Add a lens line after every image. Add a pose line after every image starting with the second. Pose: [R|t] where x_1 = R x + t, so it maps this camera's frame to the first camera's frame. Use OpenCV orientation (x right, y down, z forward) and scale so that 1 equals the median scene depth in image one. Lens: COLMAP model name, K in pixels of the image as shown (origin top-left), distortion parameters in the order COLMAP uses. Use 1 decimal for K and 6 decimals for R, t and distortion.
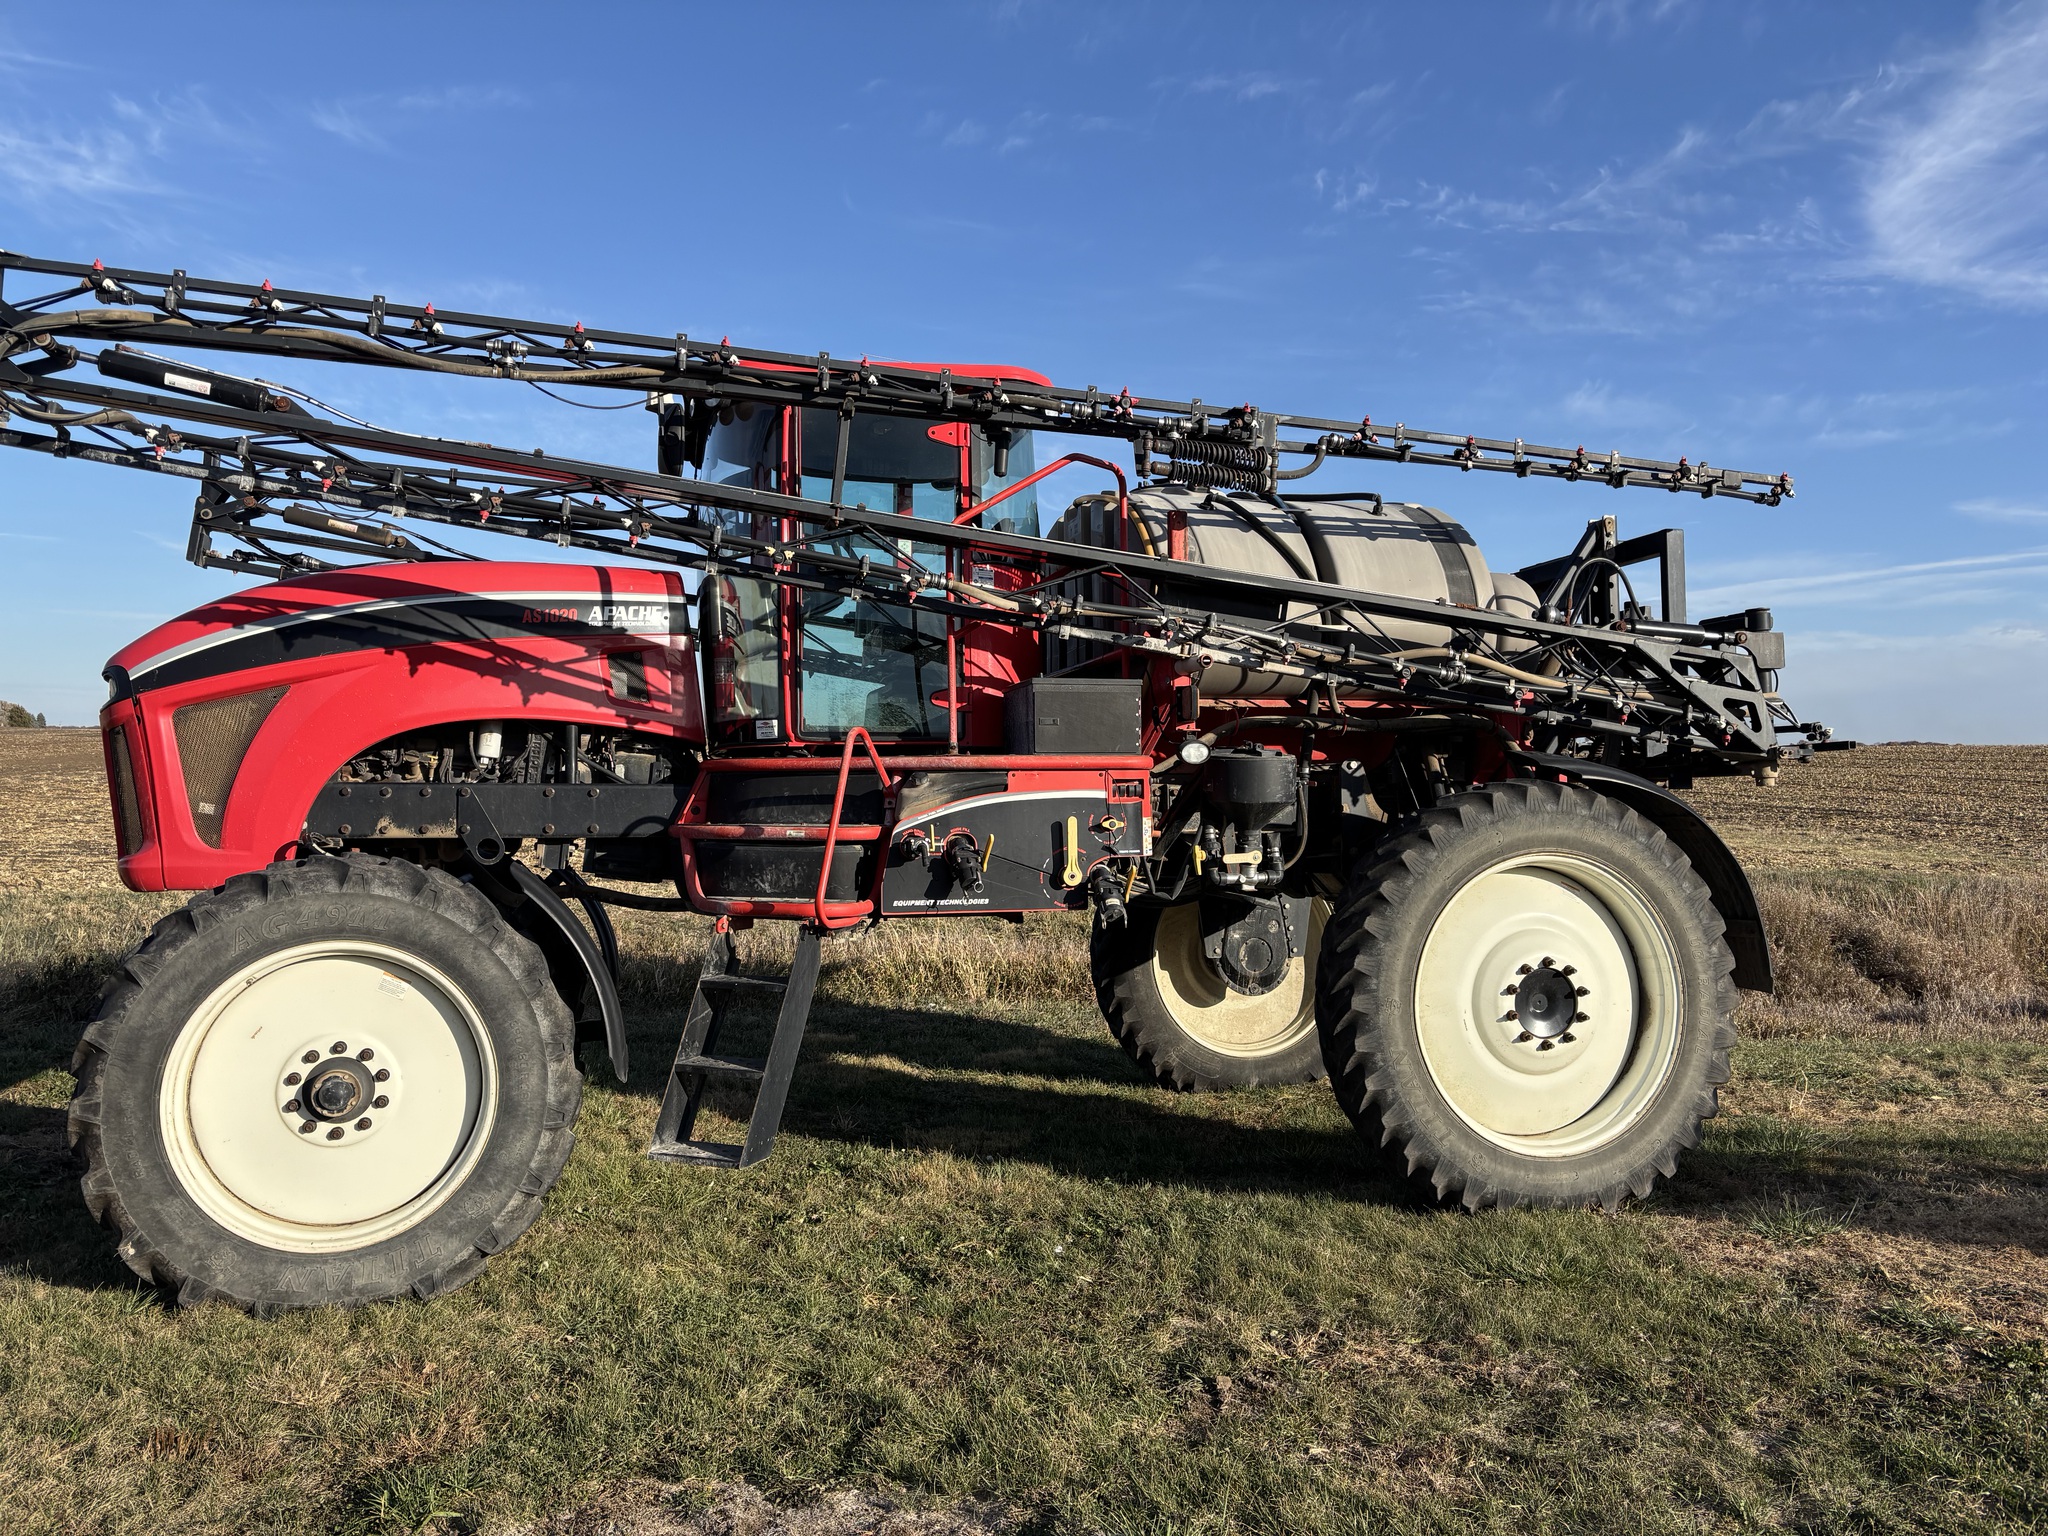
lens RADIAL K [[1555.9, 0, 1024.0], [0, 1555.9, 768.0], [0, 0, 1]] dist [0.007488, -0.009537]
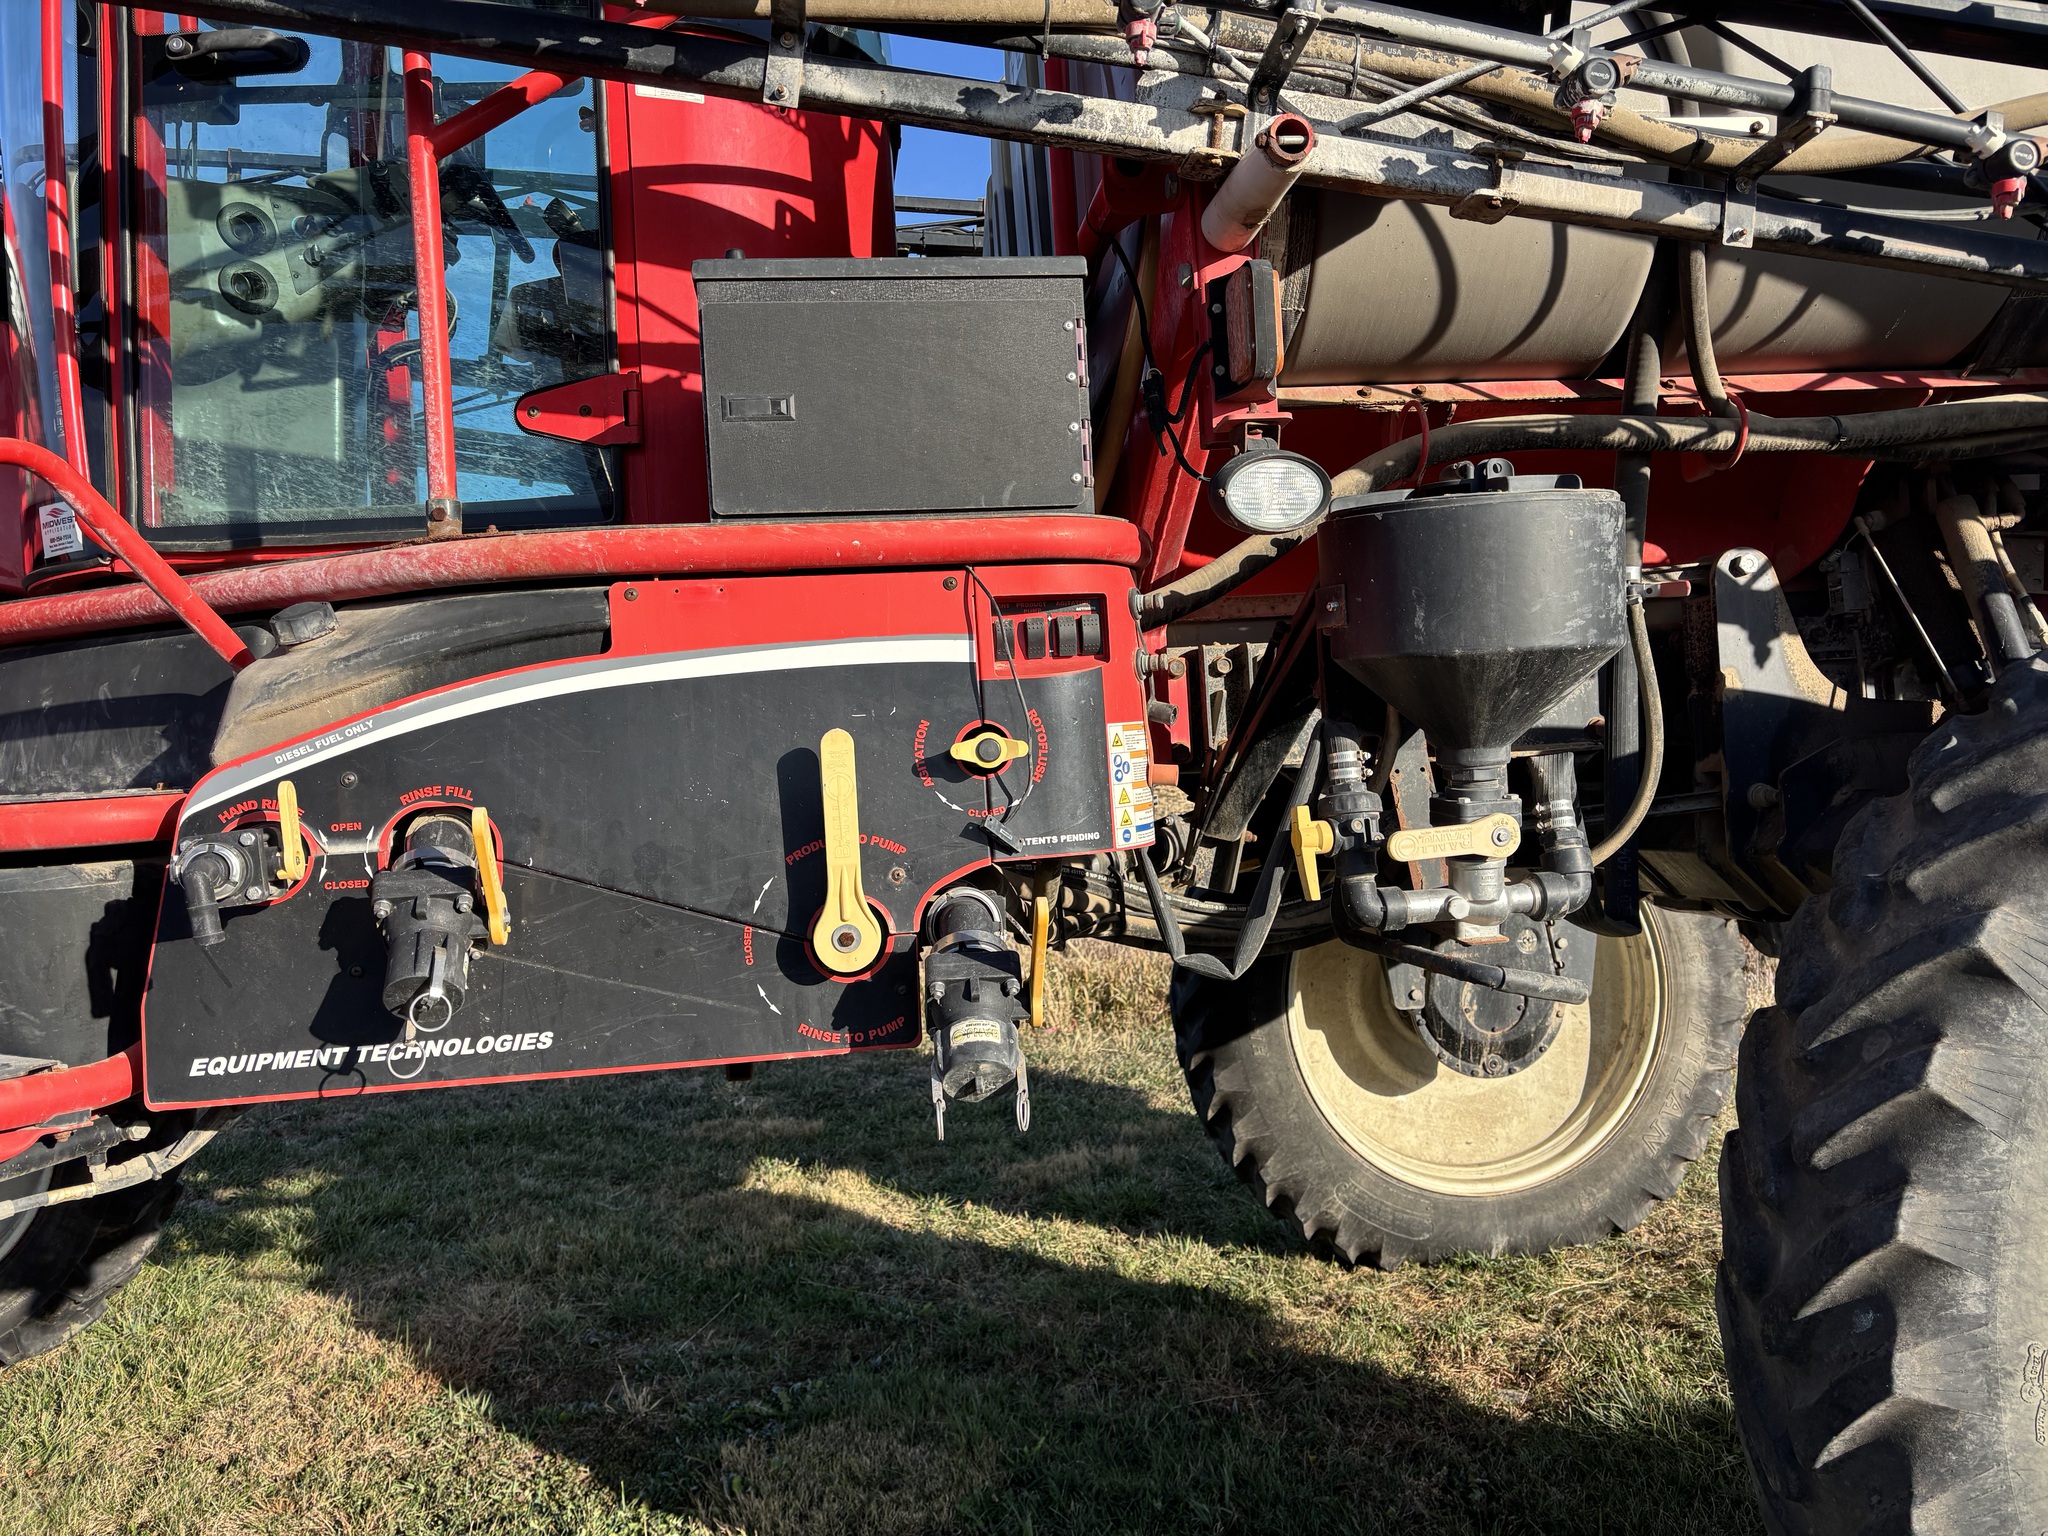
lens RADIAL K [[1585.5, 0, 1054.2], [0, 1585.5, 771.2], [0, 0, 1]] dist [-0.003251, -0.004089]
pose [[0.992705, -0.047702, -0.110732, 0.097527], [0.051900, 0.998027, 0.035335, 0.029428], [0.108828, -0.040824, 0.993222, 0.684552]]
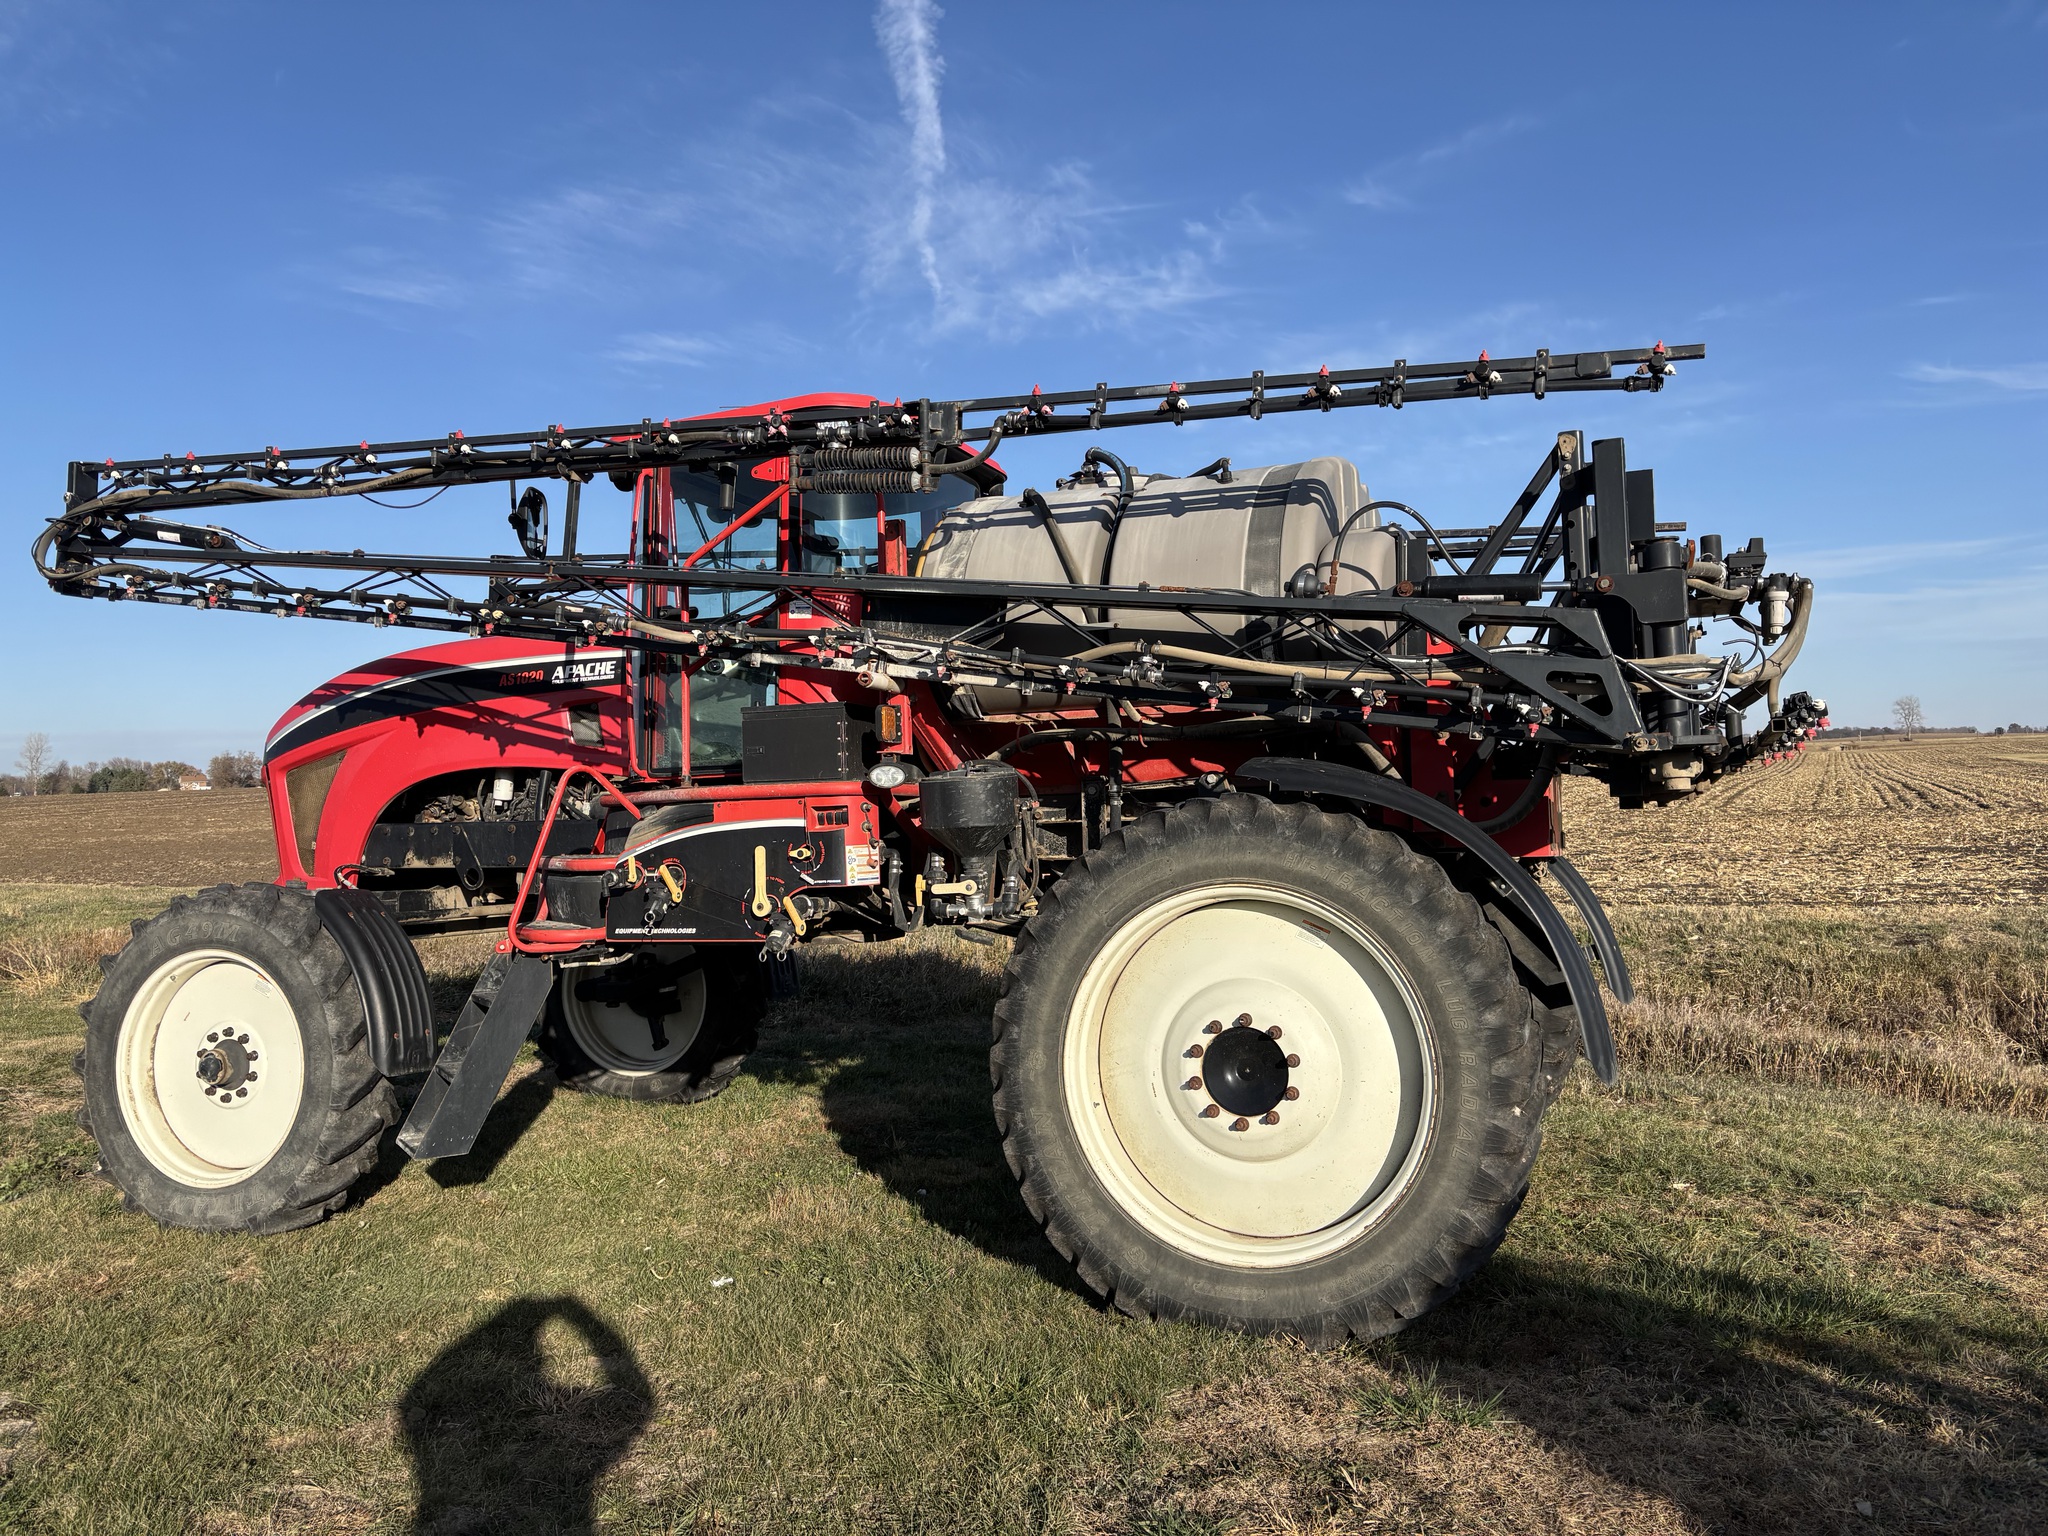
lens RADIAL K [[1555.9, 0, 1024.0], [0, 1555.9, 768.0], [0, 0, 1]] dist [0.007488, -0.009537]
pose [[0.805119, -0.039892, -0.591770, 0.722717], [0.032461, 0.999204, -0.023193, 0.009832], [0.592224, -0.000536, 0.805773, 0.288538]]
